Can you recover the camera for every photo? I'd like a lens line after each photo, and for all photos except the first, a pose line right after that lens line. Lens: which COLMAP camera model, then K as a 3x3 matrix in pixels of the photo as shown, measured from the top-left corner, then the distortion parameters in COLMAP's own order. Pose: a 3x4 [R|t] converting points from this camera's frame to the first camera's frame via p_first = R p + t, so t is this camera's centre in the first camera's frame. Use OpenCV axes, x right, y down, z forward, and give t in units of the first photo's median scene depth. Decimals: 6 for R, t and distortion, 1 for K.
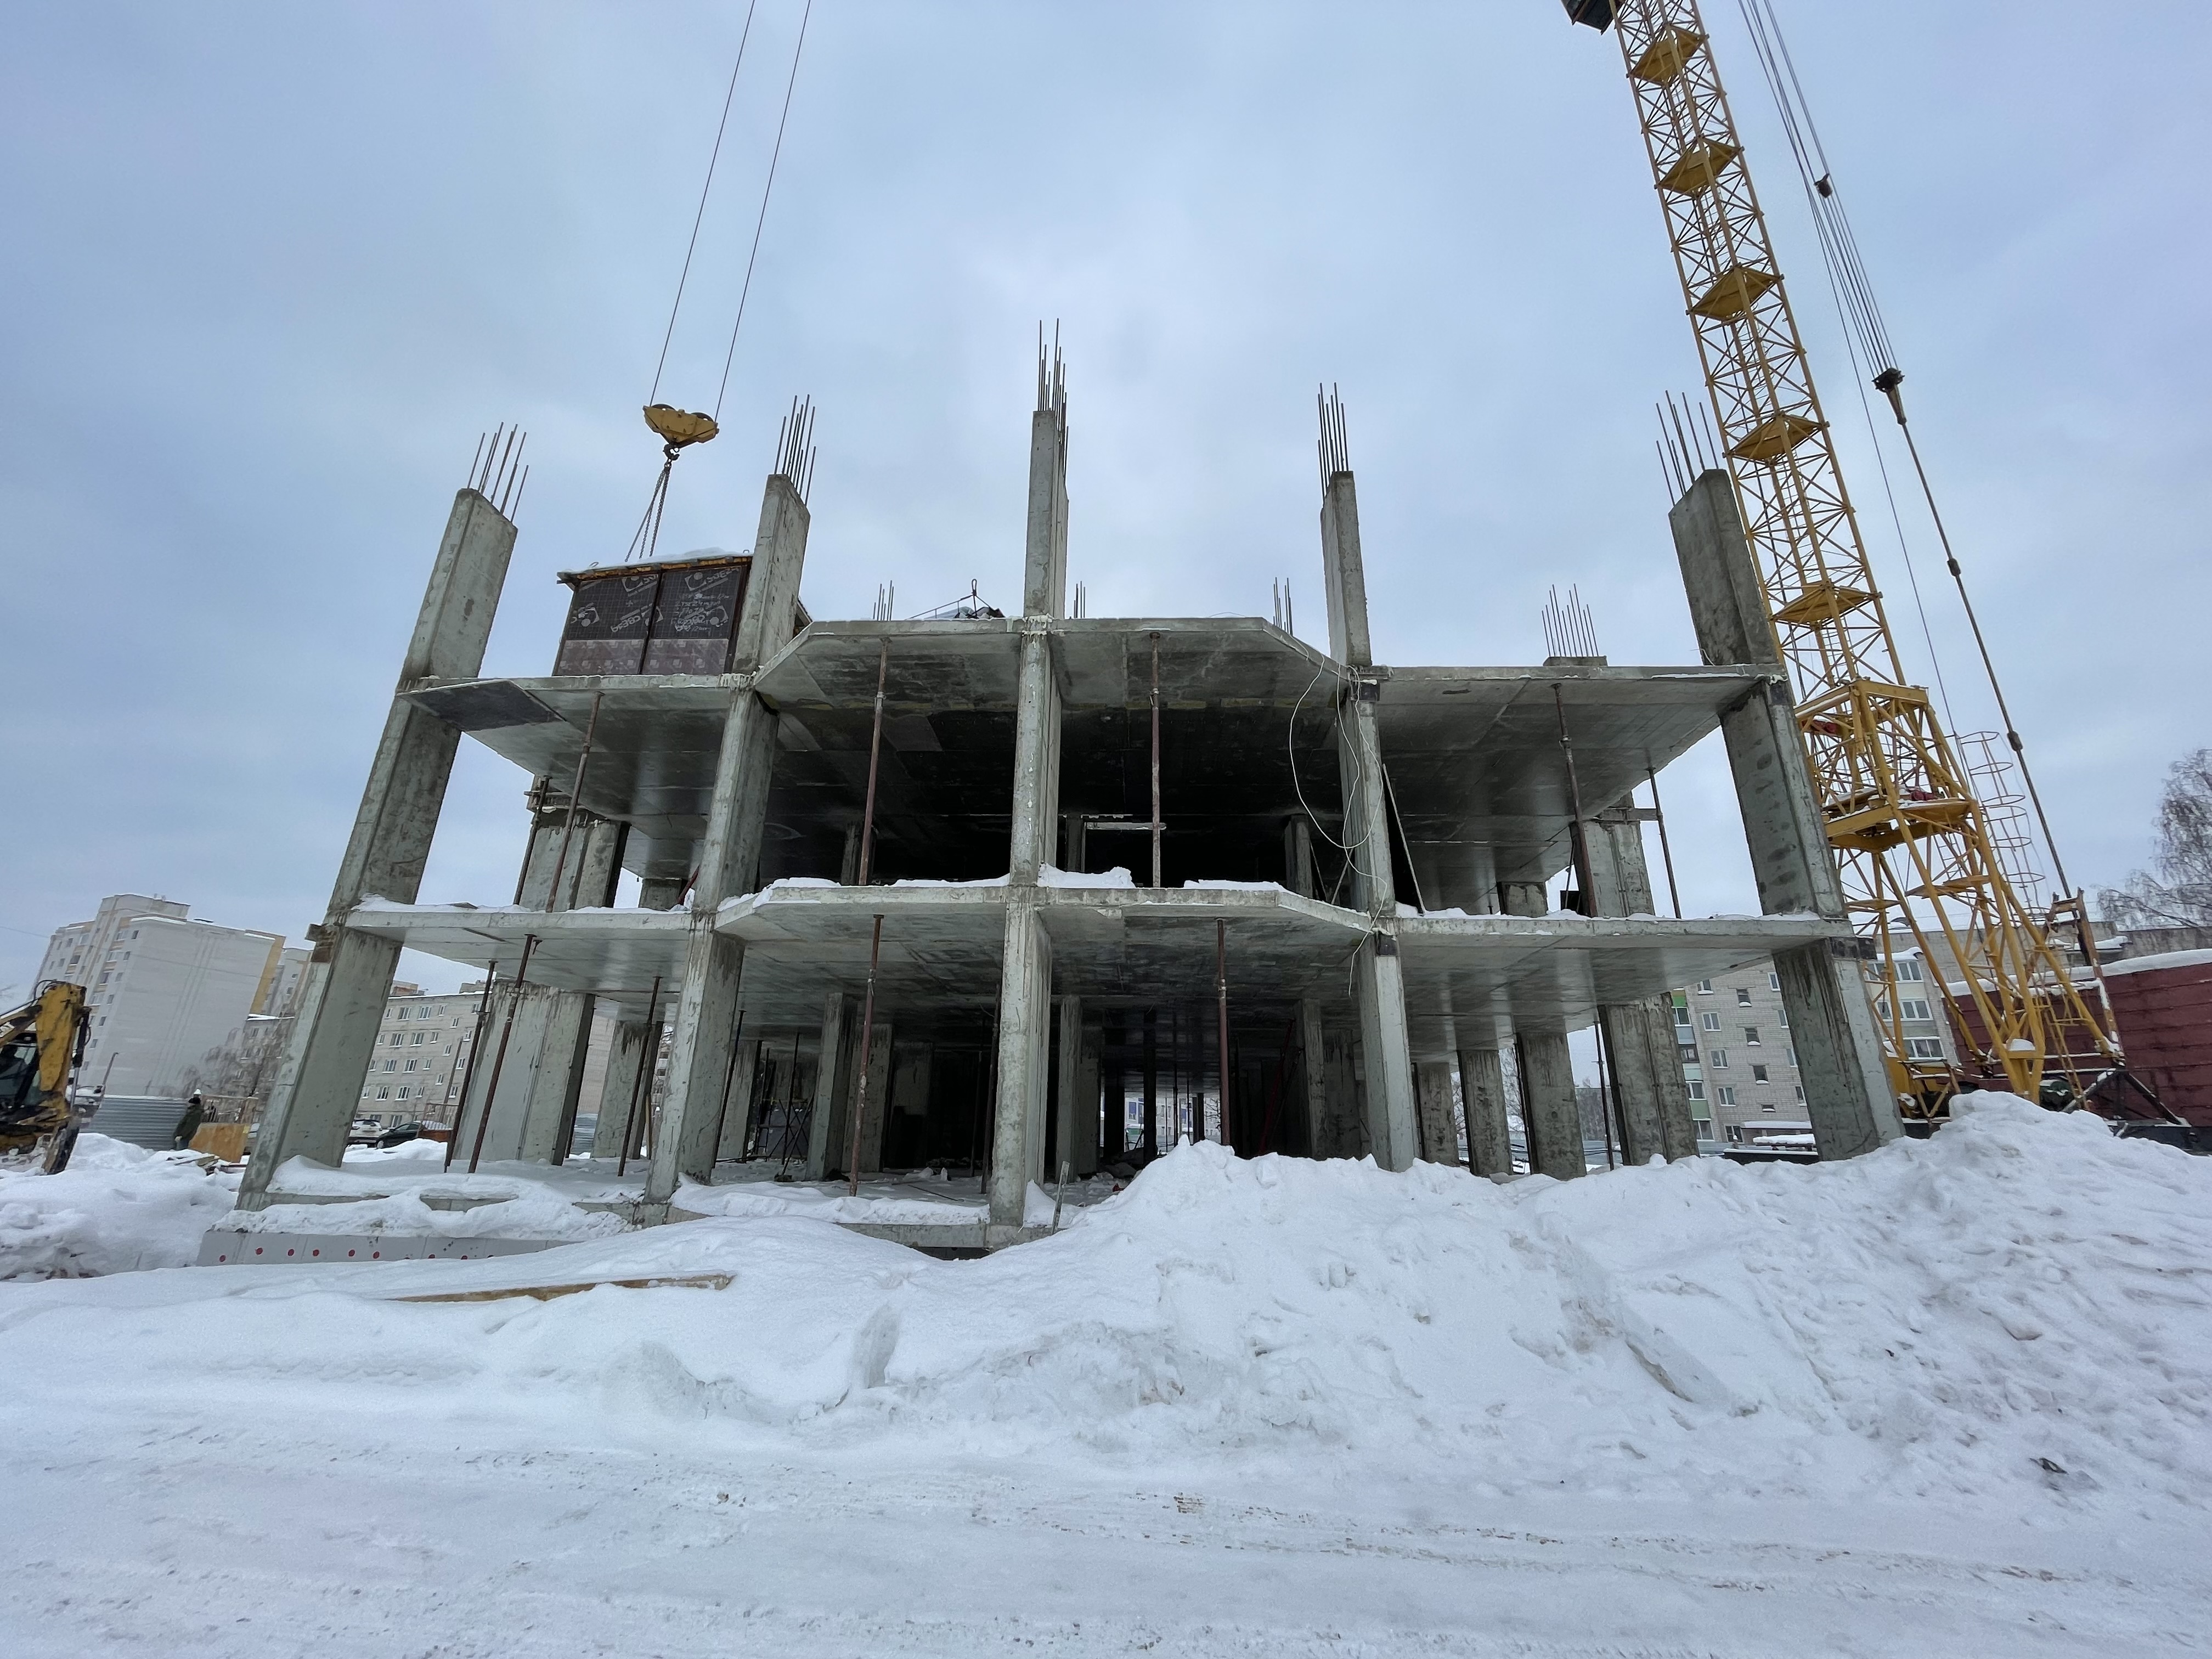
lens RADIAL K [[876.2, 0, 1106.0], [0, 876.2, 829.5], [0, 0, 1]] dist [-0.002252, -0.000416]
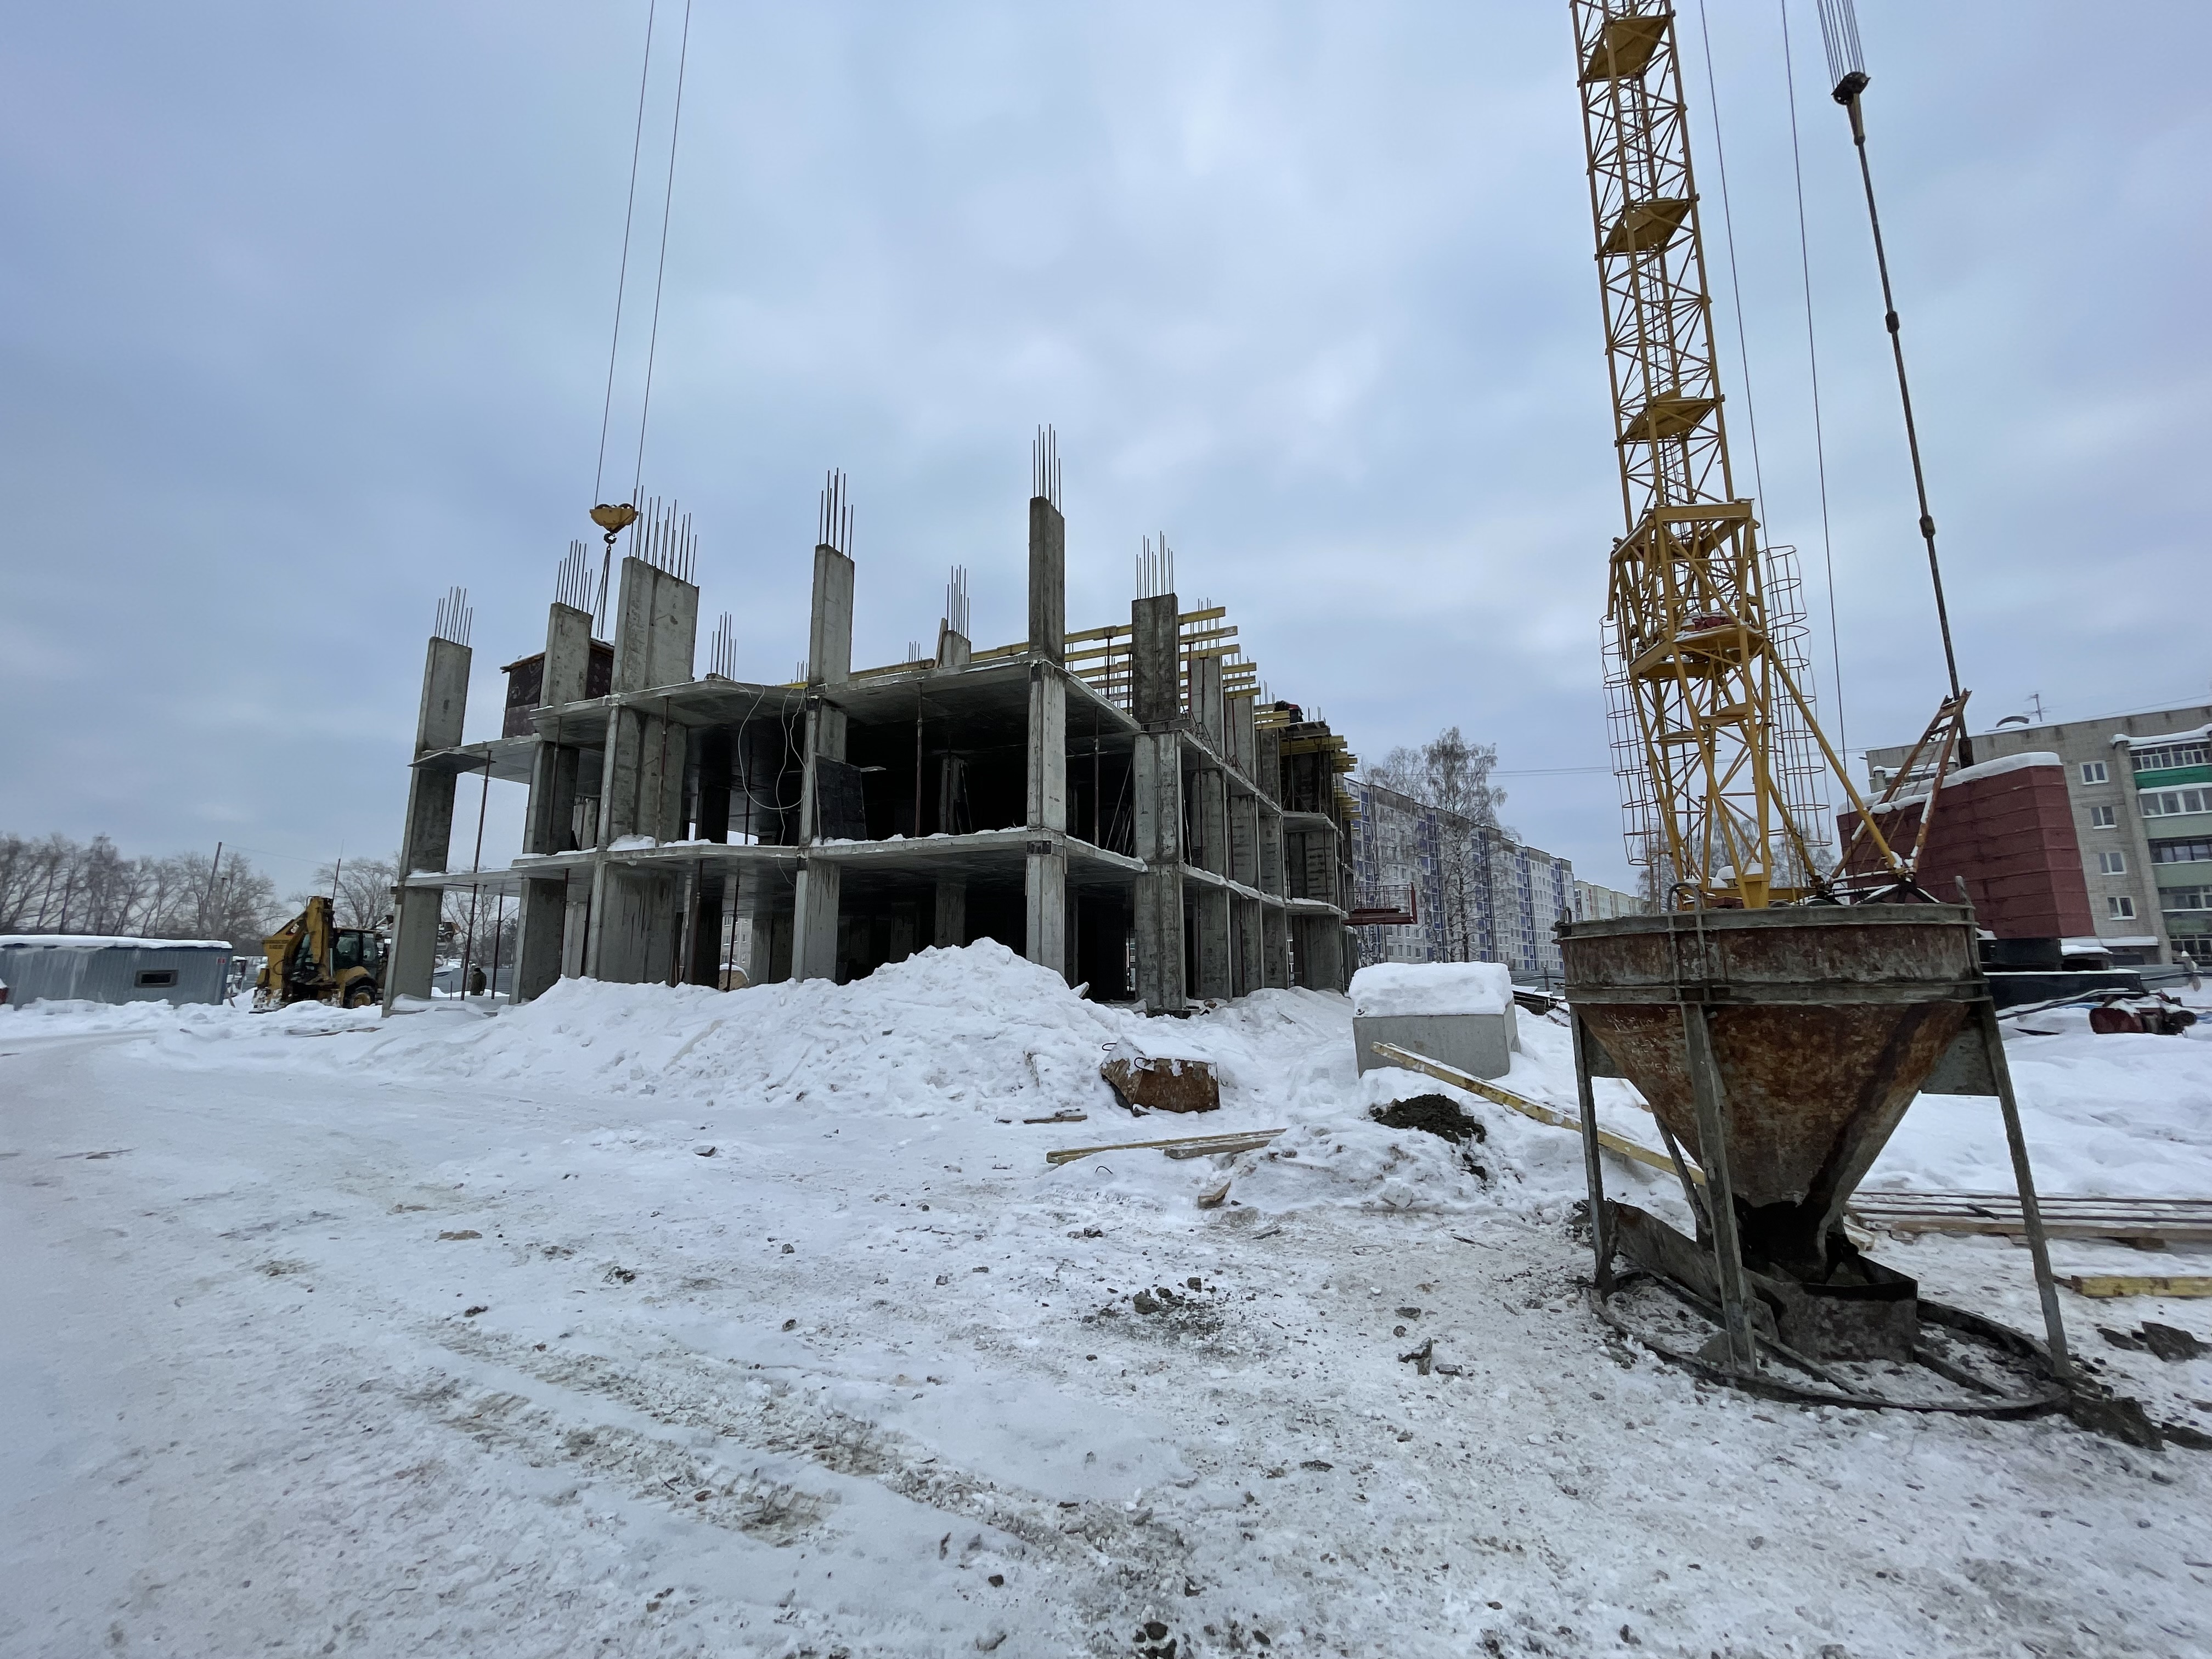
lens RADIAL K [[876.2, 0, 1106.0], [0, 876.2, 829.5], [0, 0, 1]] dist [-0.002252, -0.000416]
pose [[0.942609, -0.079893, -0.324201, 1.051504], [0.131838, 0.981114, 0.141540, -0.071866], [0.306770, -0.176158, 0.935340, -0.299051]]
